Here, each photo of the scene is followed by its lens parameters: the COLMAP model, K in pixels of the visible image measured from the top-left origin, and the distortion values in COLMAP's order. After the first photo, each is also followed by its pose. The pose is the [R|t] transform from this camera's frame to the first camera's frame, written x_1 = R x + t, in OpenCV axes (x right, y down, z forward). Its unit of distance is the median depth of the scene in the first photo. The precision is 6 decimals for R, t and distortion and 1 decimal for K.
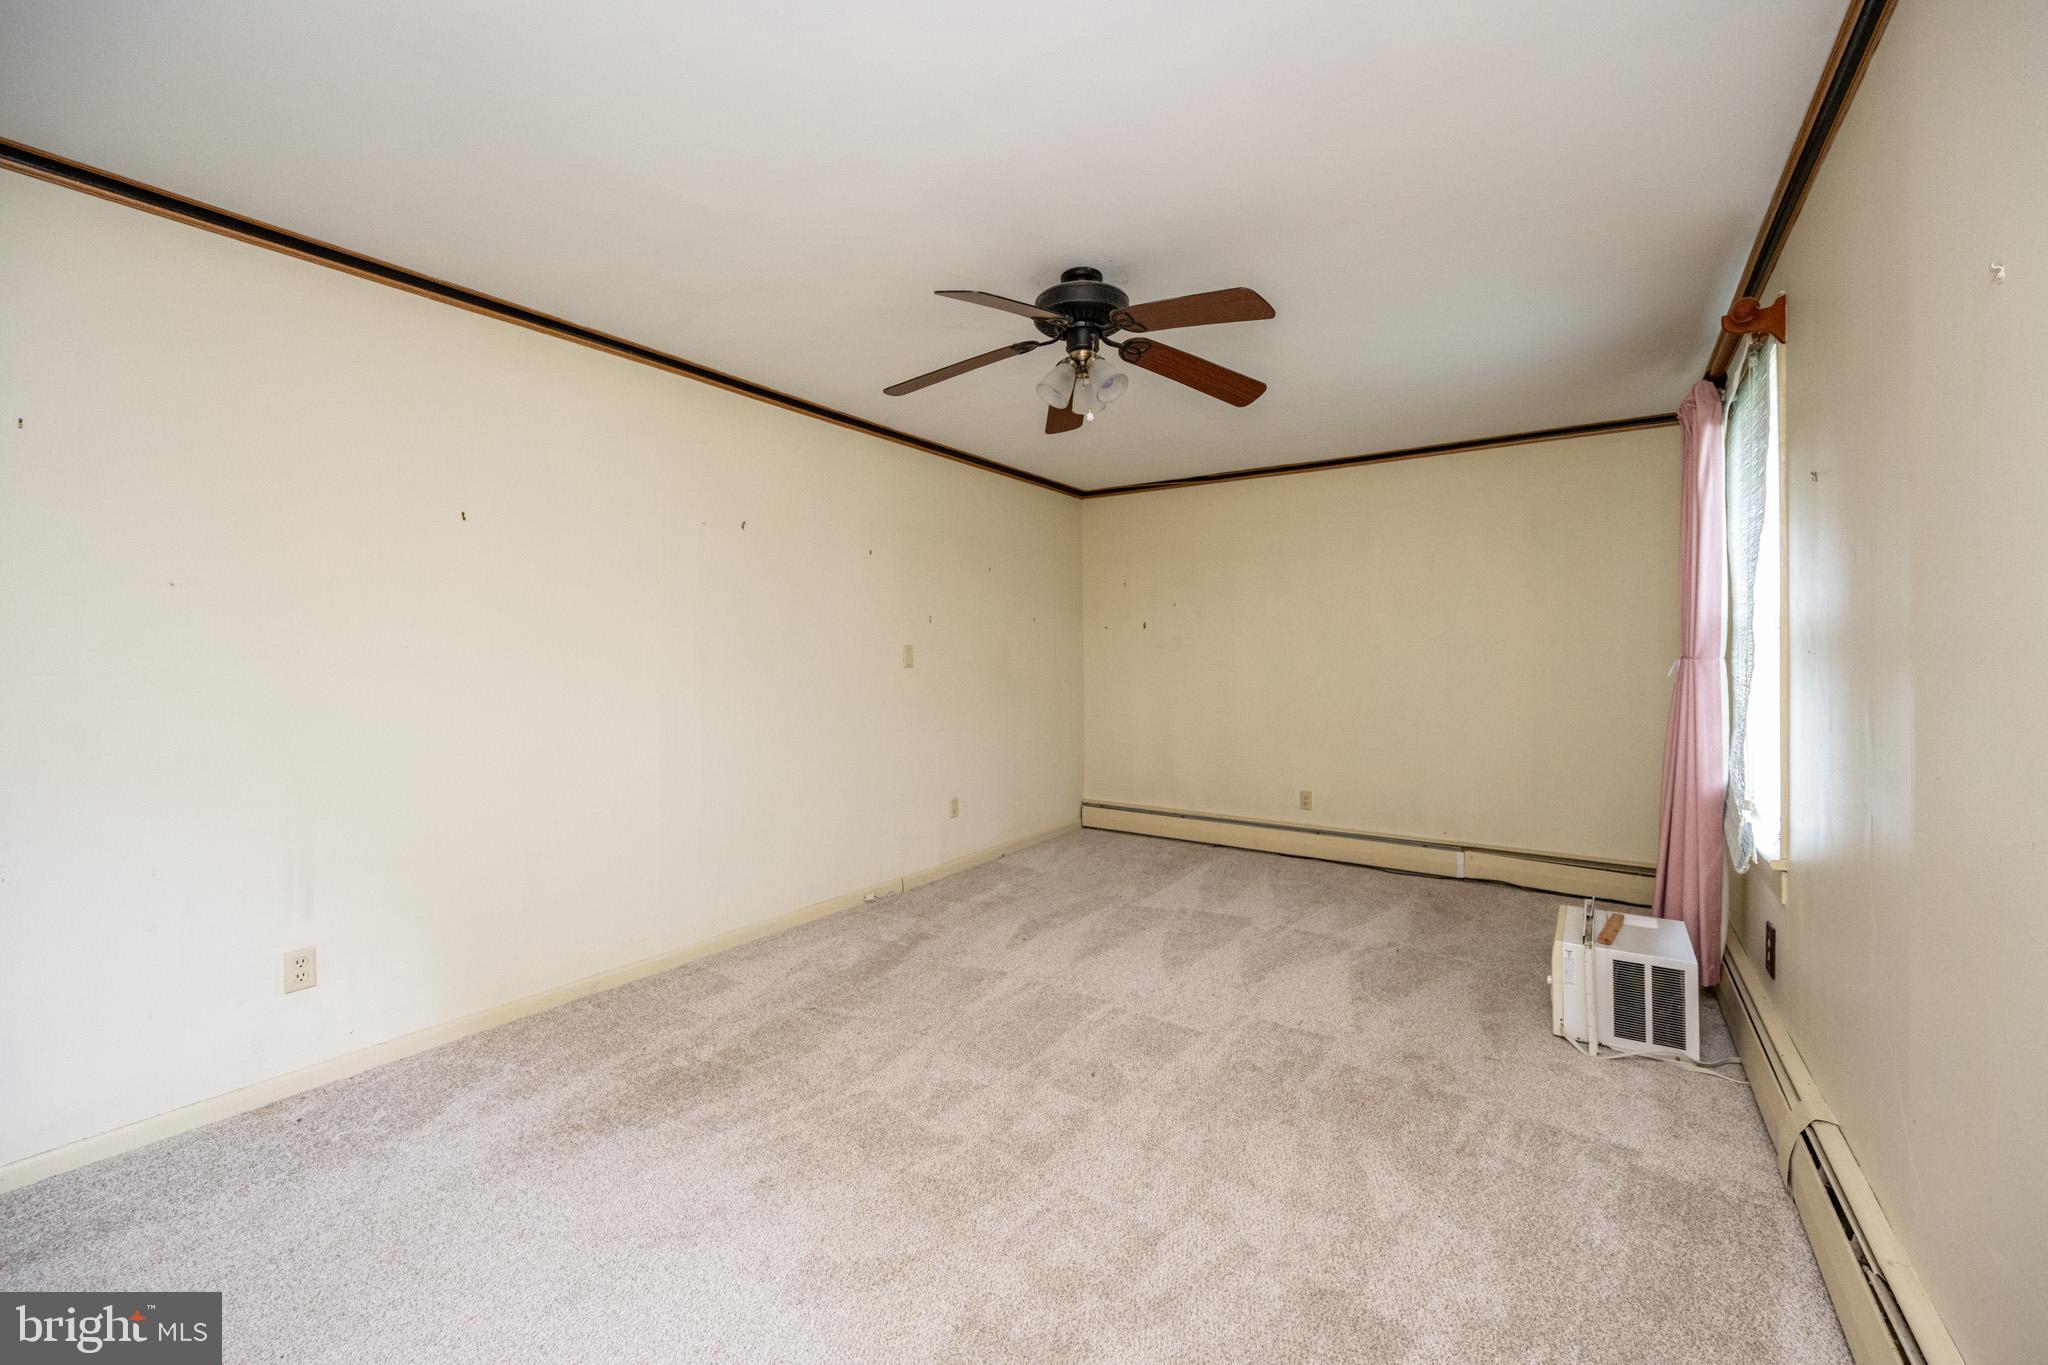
lens RADIAL K [[804.9, 0, 1026.1], [0, 804.9, 635.5], [0, 0, 1]] dist [0.001047, 0.000036]
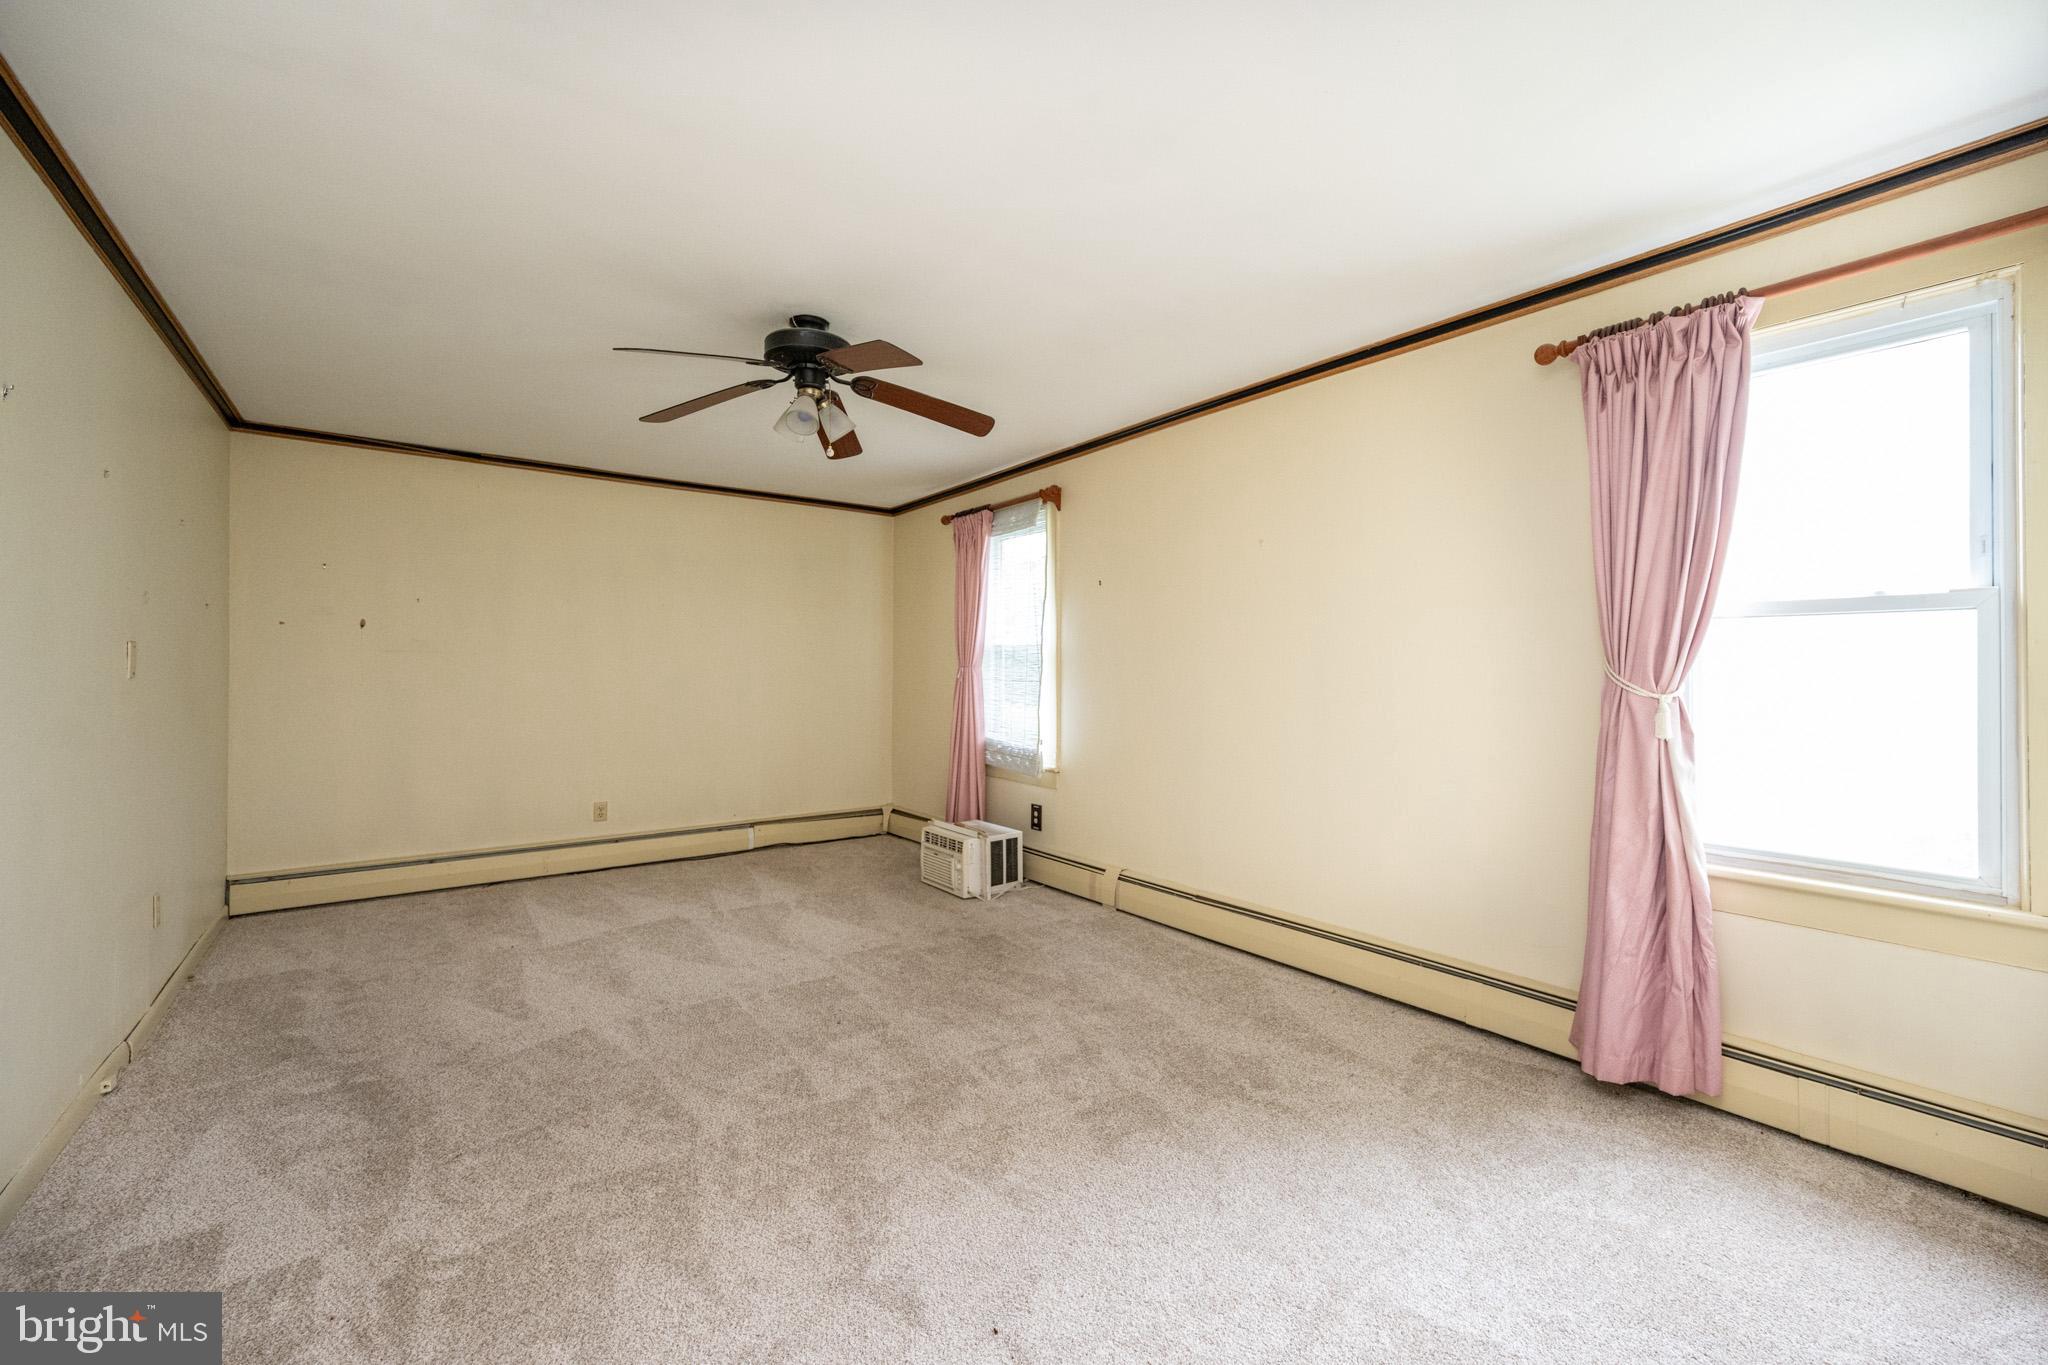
lens RADIAL K [[834.9, 0, 1024.0], [0, 834.9, 682.5], [0, 0, 1]] dist [0.000536, 0.000033]
pose [[0.315985, -0.006748, 0.948740, -0.794035], [-0.035380, 0.999195, 0.018890, 0.008387], [-0.948104, -0.039536, 0.315492, 0.297630]]
